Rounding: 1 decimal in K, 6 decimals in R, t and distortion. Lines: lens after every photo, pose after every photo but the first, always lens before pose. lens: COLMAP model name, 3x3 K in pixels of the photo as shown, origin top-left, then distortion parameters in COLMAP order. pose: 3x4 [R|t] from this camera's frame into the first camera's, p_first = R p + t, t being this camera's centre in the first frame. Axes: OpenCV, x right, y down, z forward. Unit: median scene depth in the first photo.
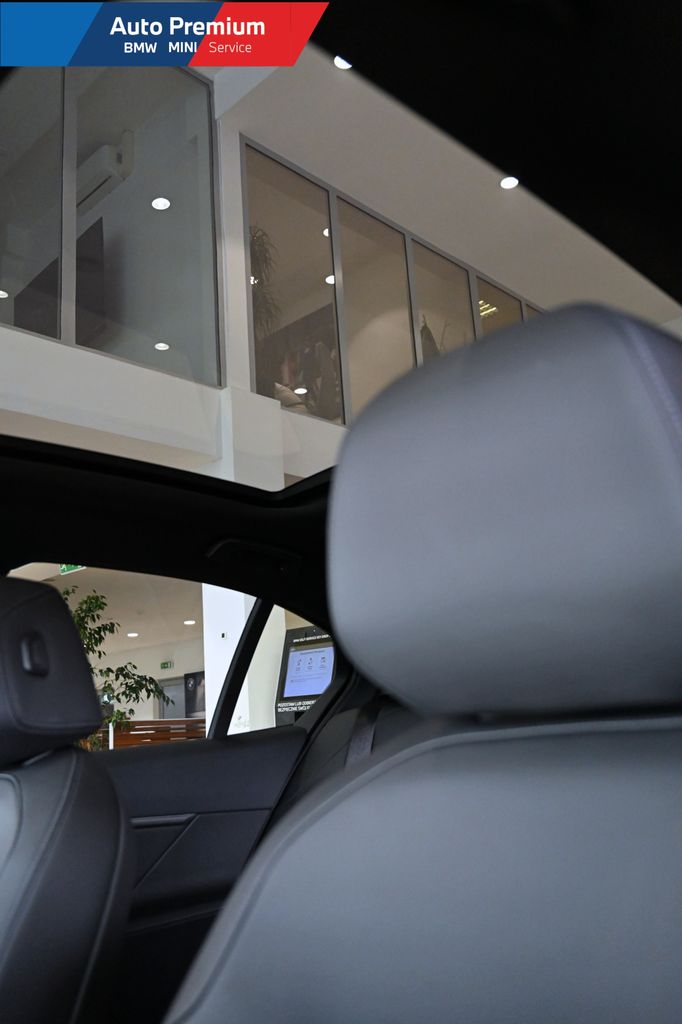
lens RADIAL K [[854.3, 0, 344.3], [0, 854.3, 518.1], [0, 0, 1]] dist [-0.007123, 0.004898]
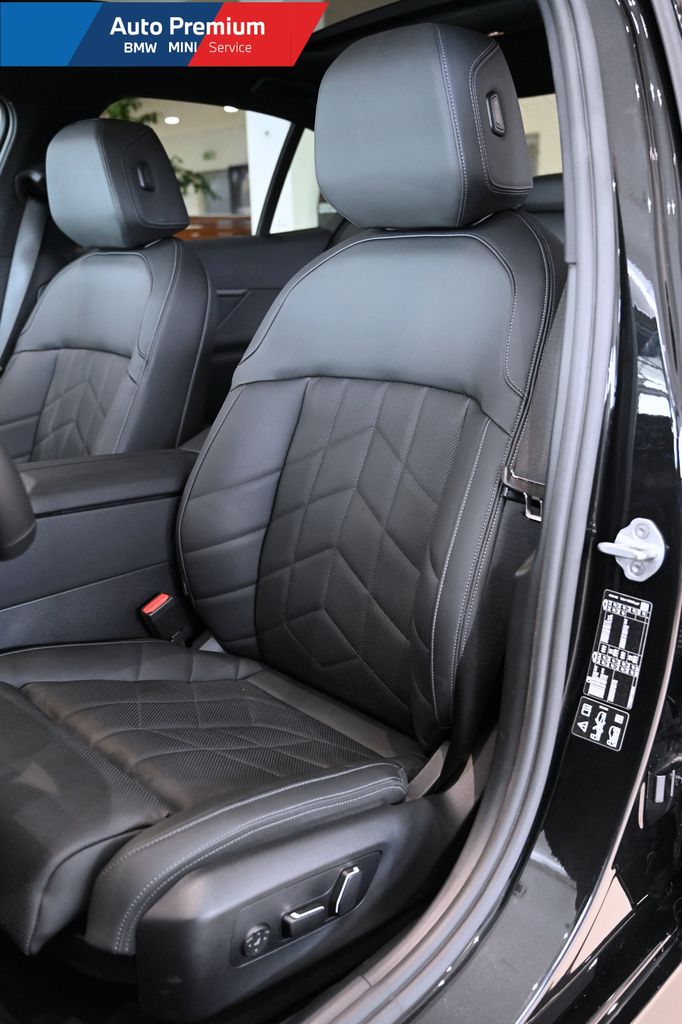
lens RADIAL K [[898.6, 0, 339.2], [0, 898.6, 517.1], [0, 0, 1]] dist [-0.015779, 0.003381]
pose [[0.997315, 0.054782, -0.048596, 0.019817], [-0.021166, 0.850927, 0.524858, -0.033595], [0.070104, -0.522420, 0.849802, -0.131129]]
